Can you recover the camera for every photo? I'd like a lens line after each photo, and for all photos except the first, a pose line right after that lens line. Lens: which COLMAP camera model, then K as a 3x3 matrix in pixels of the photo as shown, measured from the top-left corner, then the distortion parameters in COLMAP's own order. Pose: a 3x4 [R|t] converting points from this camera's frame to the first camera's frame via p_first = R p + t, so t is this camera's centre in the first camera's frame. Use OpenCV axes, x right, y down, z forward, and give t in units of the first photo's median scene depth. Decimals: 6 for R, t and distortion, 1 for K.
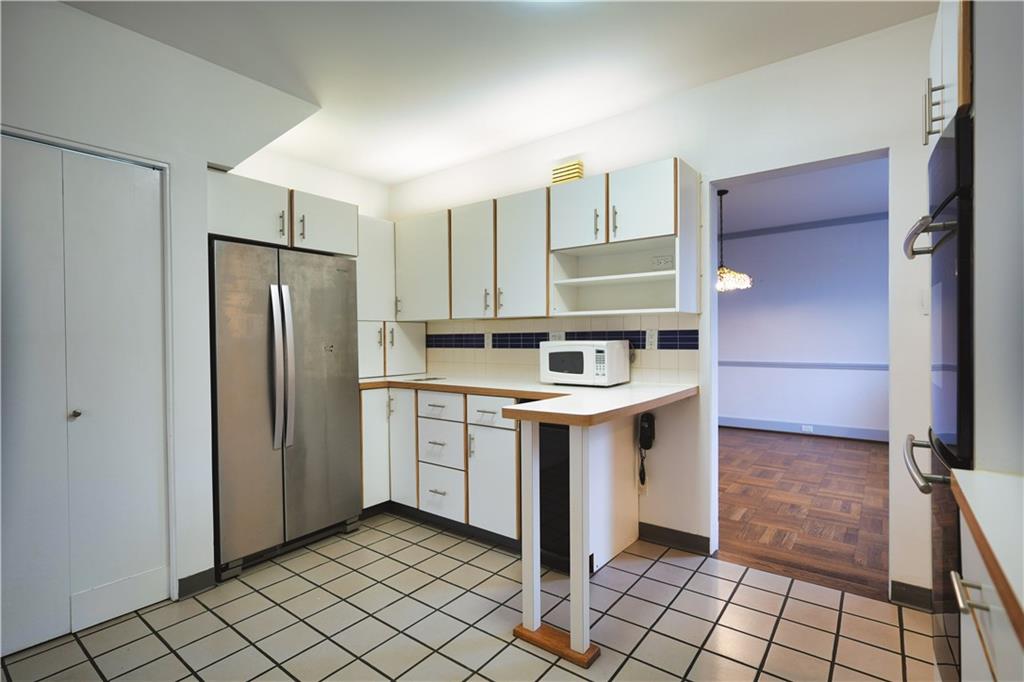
lens RADIAL K [[498.3, 0, 509.7], [0, 498.3, 347.2], [0, 0, 1]] dist [-0.010358, 0.005001]
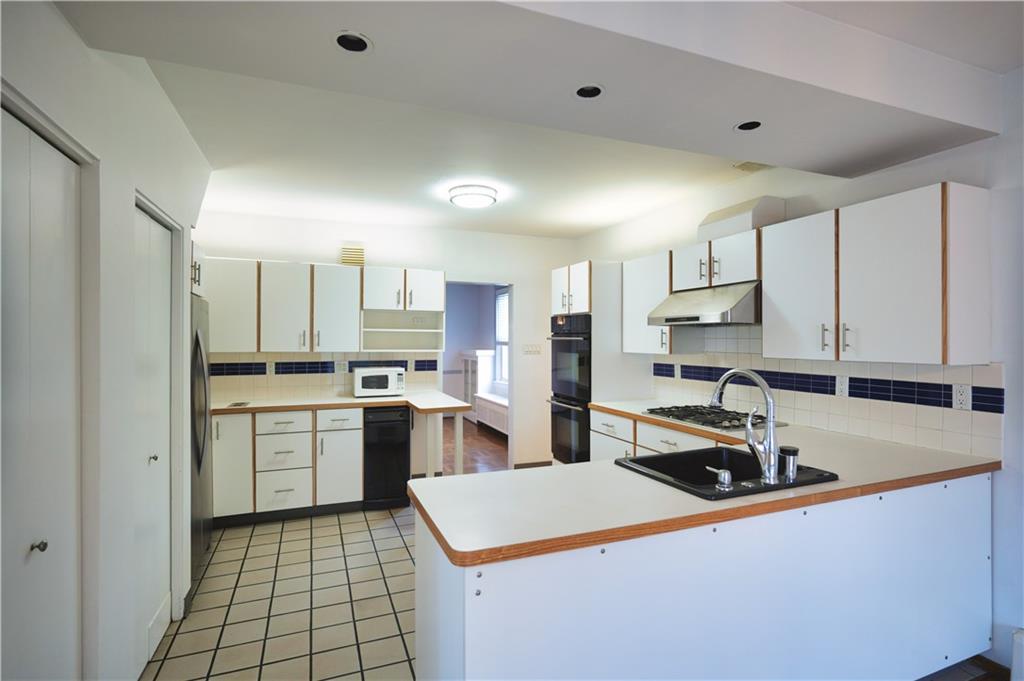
lens RADIAL K [[498.3, 0, 517.4], [0, 498.3, 340.2], [0, 0, 1]] dist [-0.010358, 0.005001]
pose [[0.510566, 0.008739, 0.859794, -0.975405], [0.012023, 0.999778, -0.017301, -0.066930], [-0.859755, 0.019171, 0.510347, -0.178799]]
